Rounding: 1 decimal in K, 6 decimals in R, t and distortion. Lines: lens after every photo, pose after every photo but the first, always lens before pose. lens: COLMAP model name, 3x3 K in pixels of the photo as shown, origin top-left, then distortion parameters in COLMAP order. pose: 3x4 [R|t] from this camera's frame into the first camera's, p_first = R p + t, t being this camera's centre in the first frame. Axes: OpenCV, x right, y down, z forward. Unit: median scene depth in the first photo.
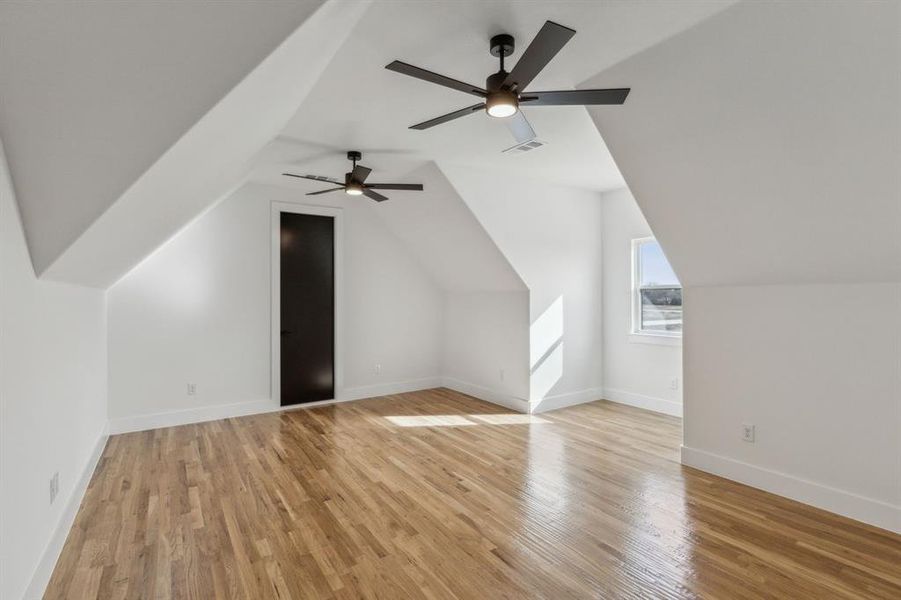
lens RADIAL K [[422.2, 0, 450.5], [0, 422.2, 300.0], [0, 0, 1]] dist [0.001189, -0.000043]
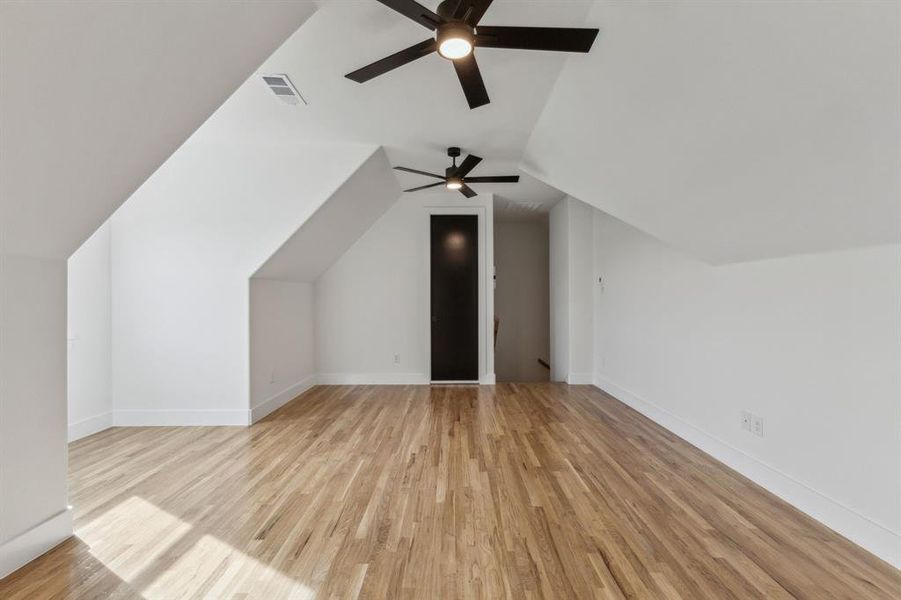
lens RADIAL K [[422.2, 0, 450.5], [0, 422.2, 300.0], [0, 0, 1]] dist [0.001189, -0.000043]
pose [[-0.838372, 0.008378, 0.545034, -0.651646], [0.013386, 0.999897, 0.005221, 0.041152], [-0.544934, 0.011672, -0.838398, 1.893639]]
